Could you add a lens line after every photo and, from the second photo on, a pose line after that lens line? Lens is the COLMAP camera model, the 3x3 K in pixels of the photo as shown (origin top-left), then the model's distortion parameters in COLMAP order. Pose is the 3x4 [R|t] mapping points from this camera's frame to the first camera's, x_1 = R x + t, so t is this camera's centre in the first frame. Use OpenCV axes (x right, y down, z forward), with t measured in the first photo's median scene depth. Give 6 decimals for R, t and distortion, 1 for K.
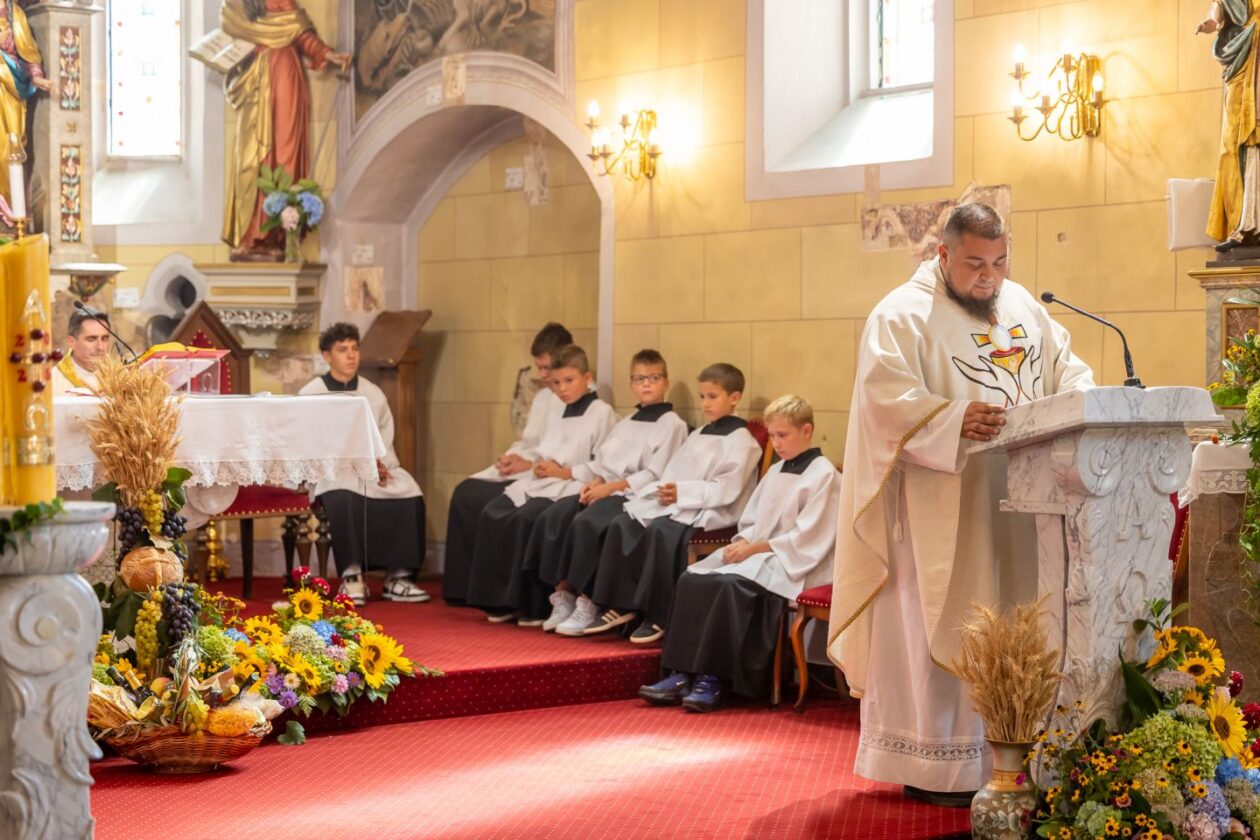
lens RADIAL K [[2492.2, 0, 630.0], [0, 2492.2, 420.0], [0, 0, 1]] dist [-0.016614, 0.107030]
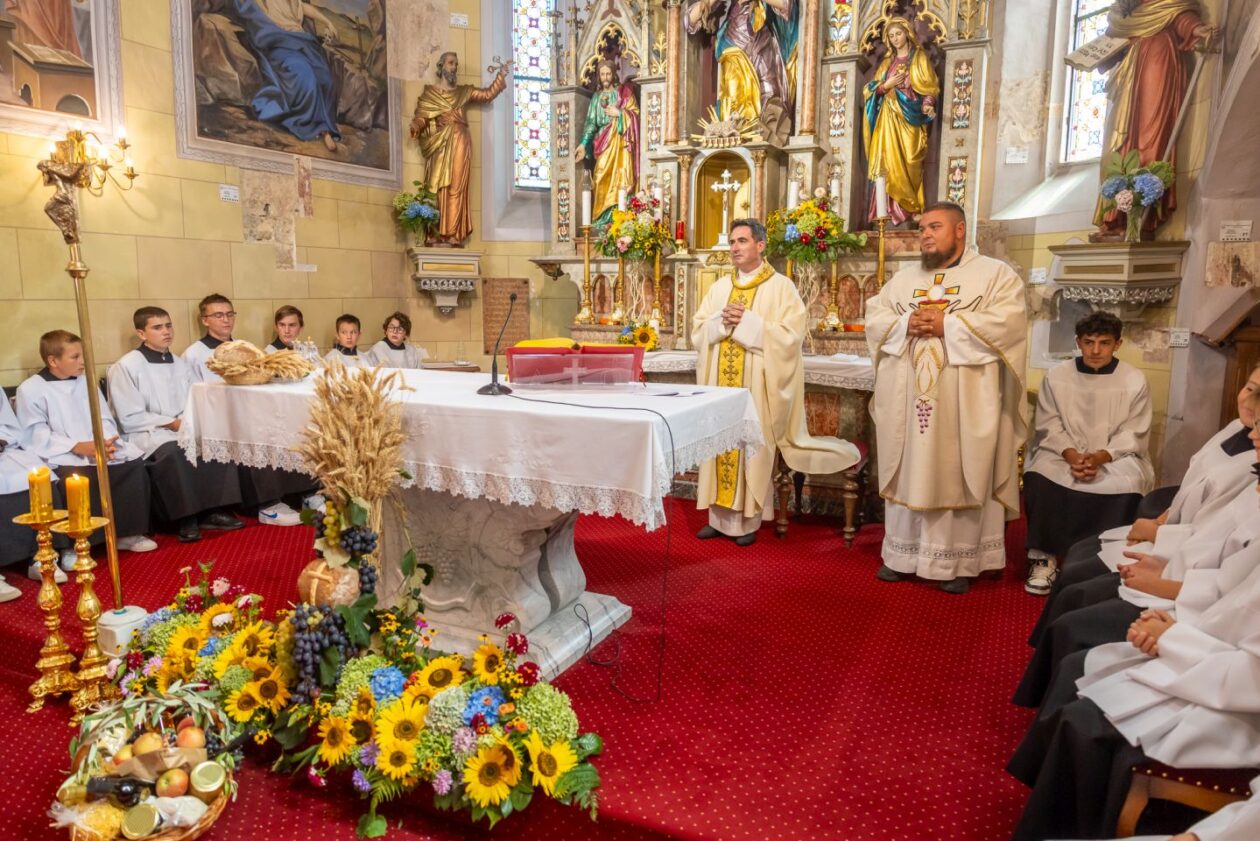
lens RADIAL K [[849.1, 0, 632.3], [0, 849.1, 405.3], [0, 0, 1]] dist [0.015355, -0.000632]
pose [[0.470741, 0.123692, -0.873558, 0.128313], [-0.024556, 0.991577, 0.127170, -0.047562], [0.881930, -0.038412, 0.469813, 0.864461]]
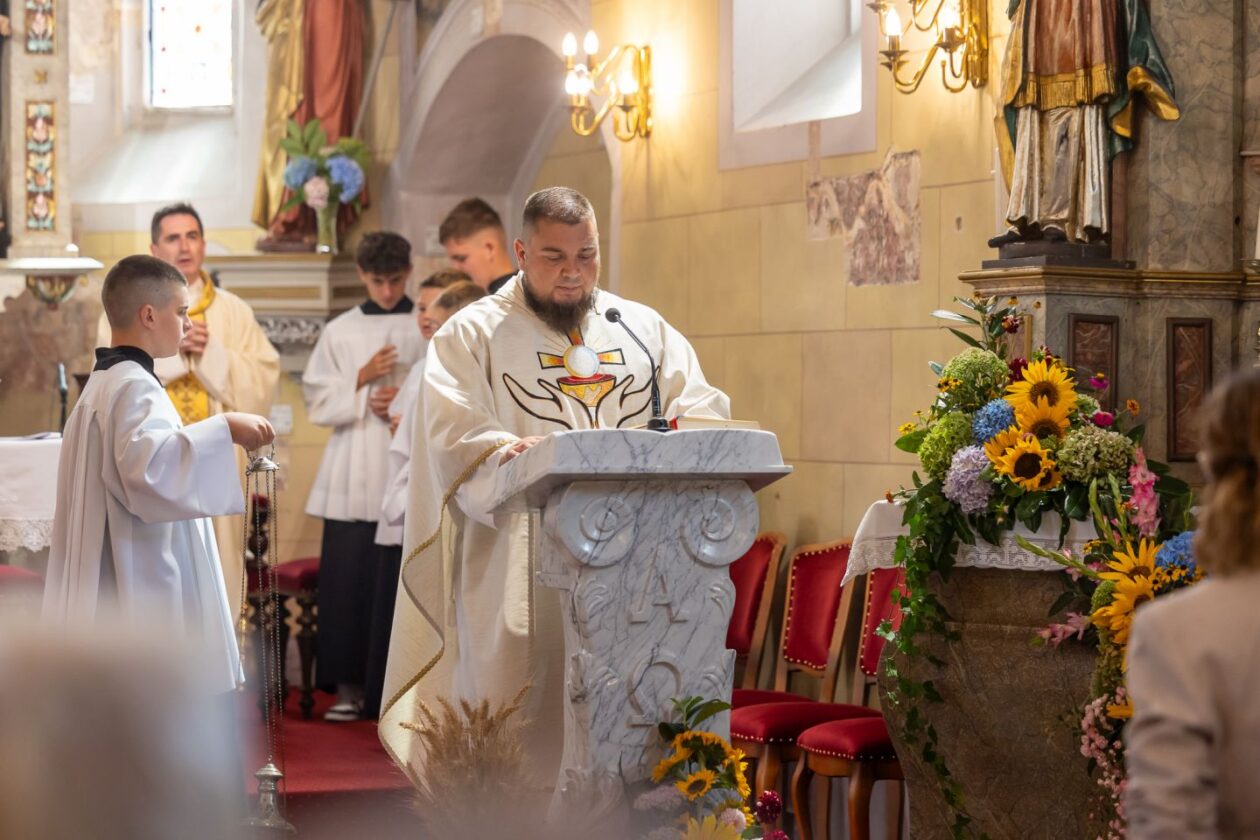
lens RADIAL K [[4278.7, 0, 540.0], [0, 4278.7, 356.5], [0, 0, 1]] dist [-0.028303, -1.044425]
pose [[0.948858, -0.005739, -0.315652, 0.433103], [-0.002740, 0.999647, -0.026411, -0.000314], [0.315693, 0.025925, 0.948507, -0.222890]]
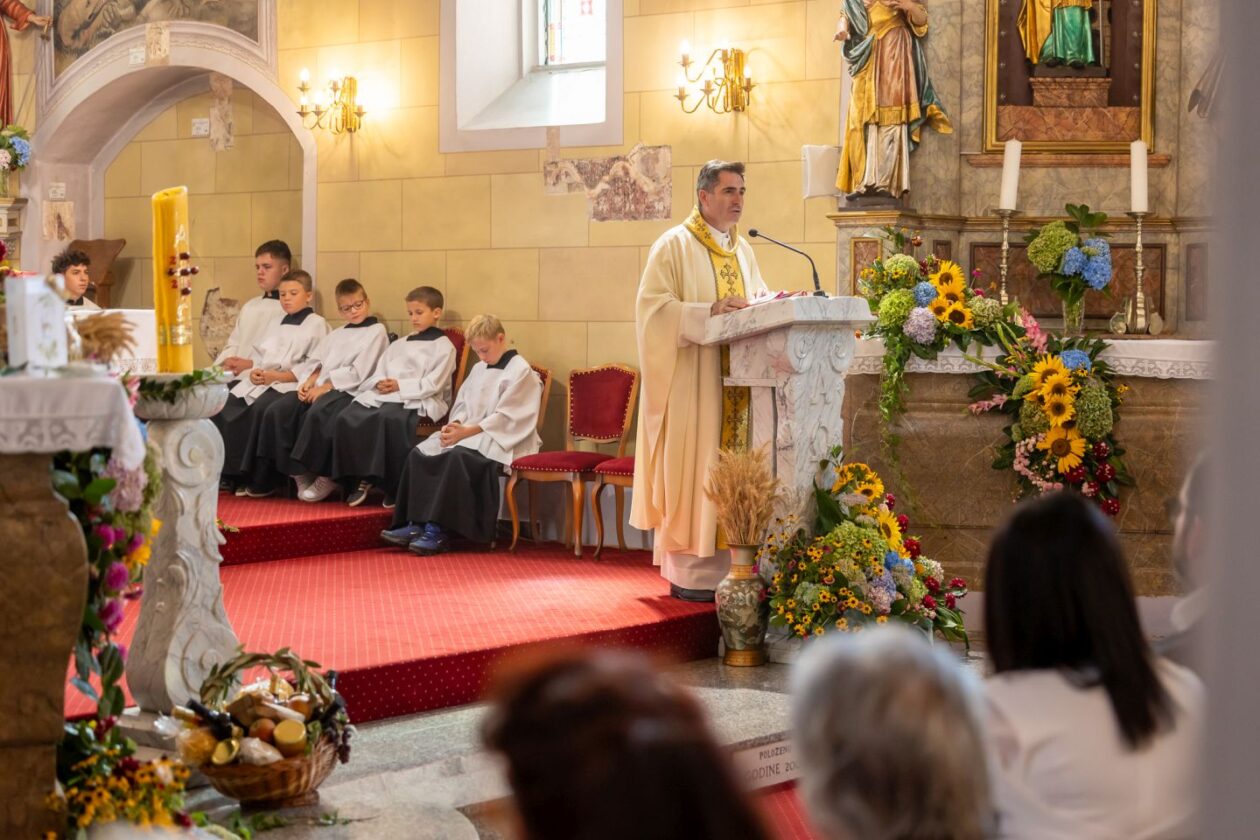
lens RADIAL K [[2492.2, 0, 630.0], [0, 2492.2, 420.0], [0, 0, 1]] dist [-0.016614, 0.107030]
pose [[0.971142, -0.012247, 0.238186, -0.176755], [0.005562, 0.999572, 0.028715, 0.011420], [-0.238436, -0.026562, 0.970795, -0.260878]]
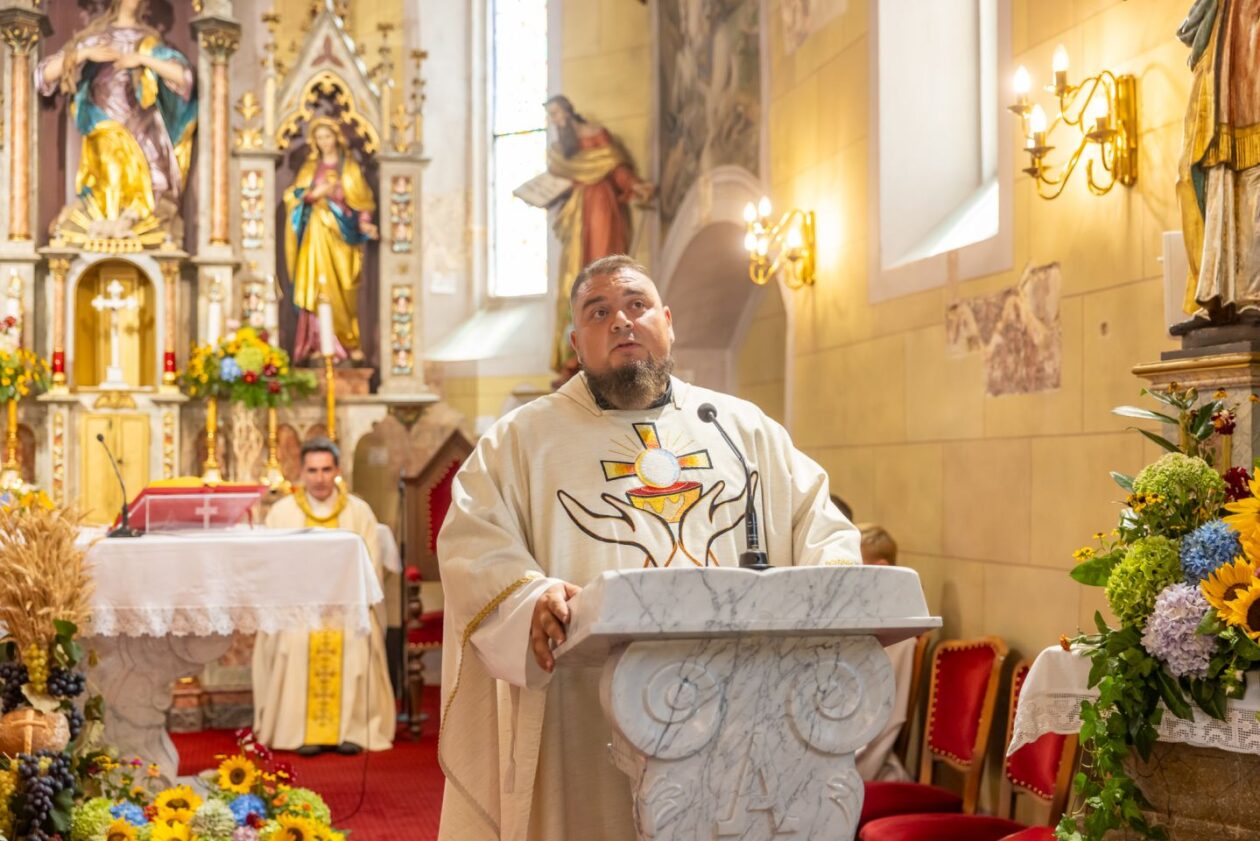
lens RADIAL K [[1834.5, 0, 630.0], [0, 1834.5, 420.5], [0, 0, 1]] dist [0.038291, -0.073655]
pose [[0.911752, -0.018079, -0.410344, 0.254813], [-0.001726, 0.998853, -0.047843, -0.019470], [0.410738, 0.044329, 0.910675, 0.433648]]
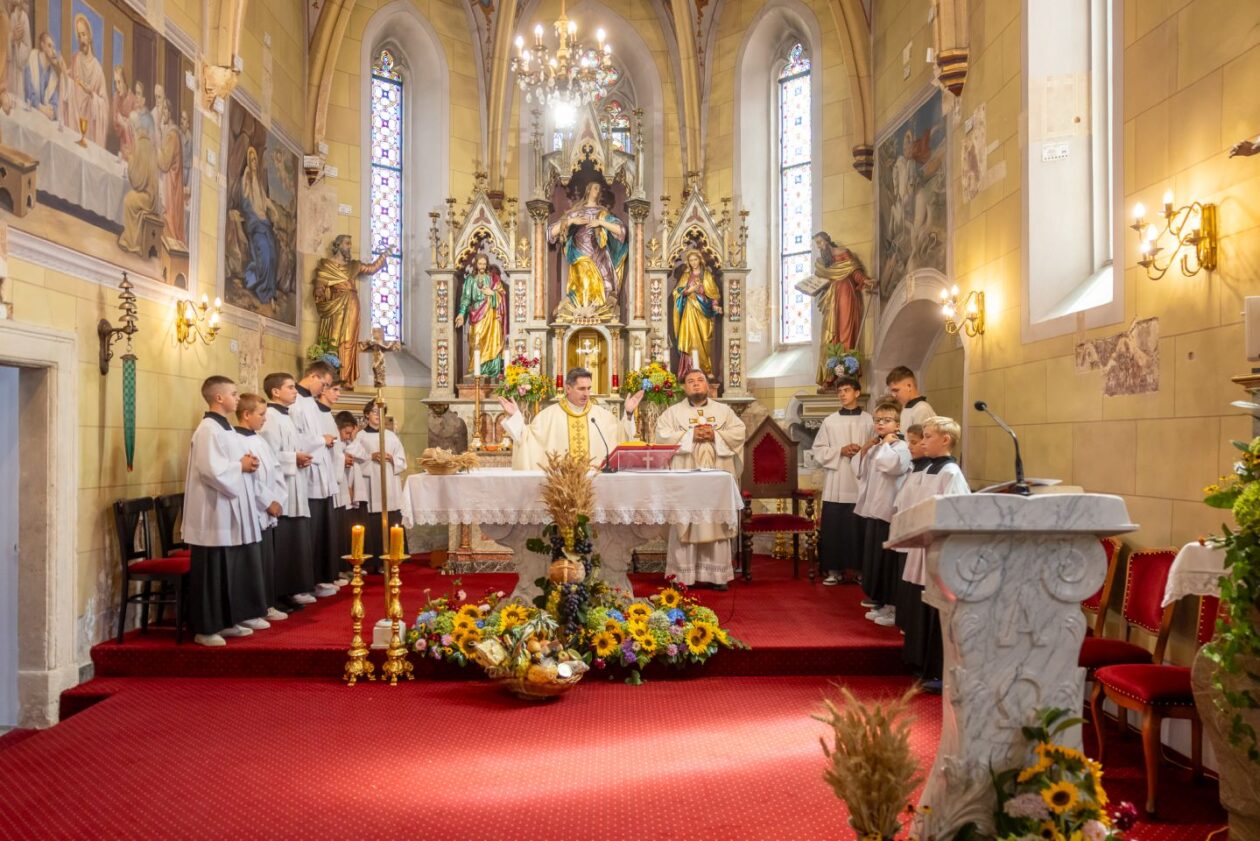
lens RADIAL K [[980.7, 0, 607.2], [0, 980.7, 431.8], [0, 0, 1]] dist [-0.008786, 0.007292]
pose [[0.799640, -0.006893, -0.600441, 0.222000], [-0.011034, 0.999597, -0.026170, -0.018911], [0.600379, 0.027552, 0.799241, 0.421955]]
